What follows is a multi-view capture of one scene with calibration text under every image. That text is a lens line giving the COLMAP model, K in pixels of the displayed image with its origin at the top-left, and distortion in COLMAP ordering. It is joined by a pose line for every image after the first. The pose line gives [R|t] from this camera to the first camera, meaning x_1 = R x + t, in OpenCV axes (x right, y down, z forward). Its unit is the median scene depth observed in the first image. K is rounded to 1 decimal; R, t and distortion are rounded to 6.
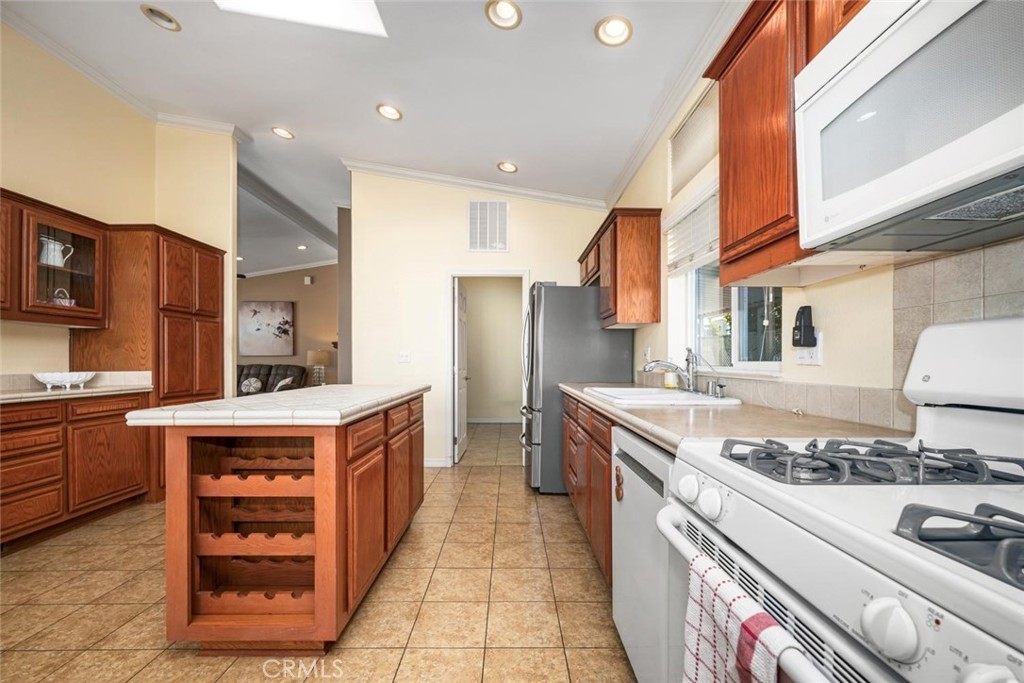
lens RADIAL K [[412.5, 0, 510.4], [0, 412.5, 355.5], [0, 0, 1]] dist [-0.000855, -0.000008]
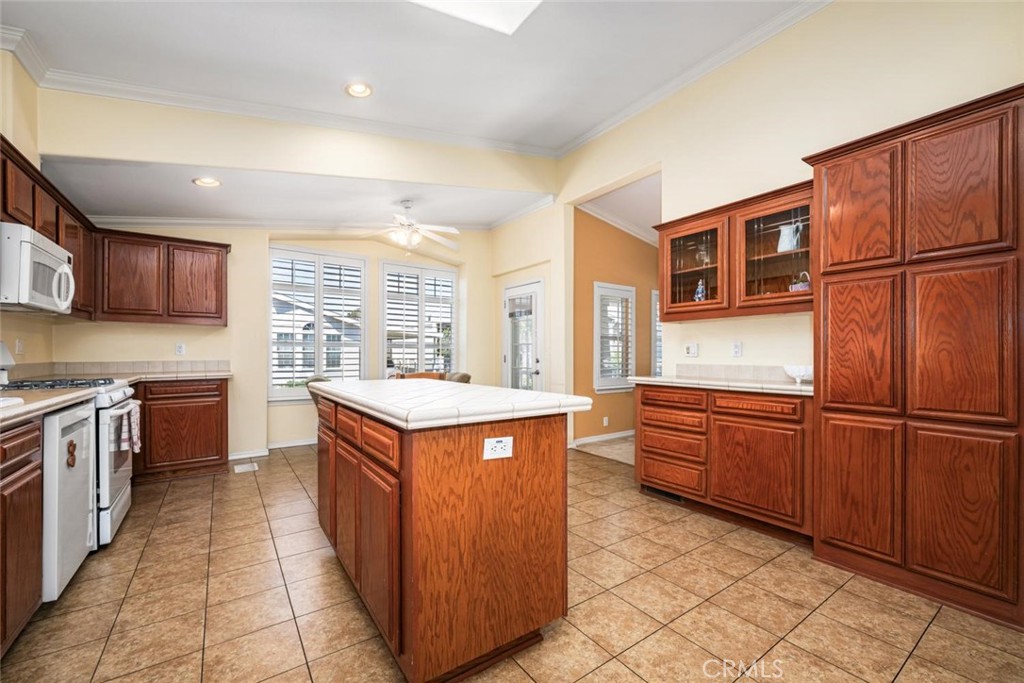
lens RADIAL K [[412.5, 0, 510.4], [0, 412.5, 355.5], [0, 0, 1]] dist [-0.000855, -0.000008]
pose [[-0.819567, 0.004611, -0.572965, -0.062875], [0.008015, 0.999962, -0.003417, 0.019706], [0.572928, -0.007393, -0.819573, 1.605360]]
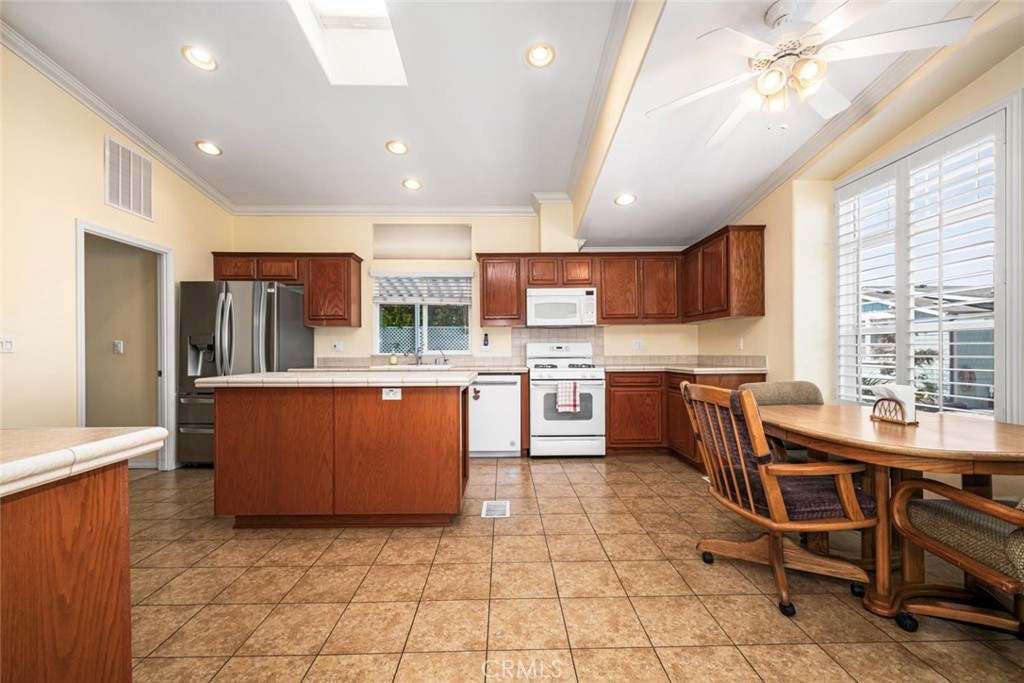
lens RADIAL K [[408.6, 0, 512.8], [0, 408.6, 354.1], [0, 0, 1]] dist [-0.000050, 0.000066]
pose [[-0.019898, -0.003598, 0.999796, -1.446438], [-0.005144, 0.999981, 0.003496, 0.019098], [-0.999789, -0.005073, -0.019916, 0.474401]]
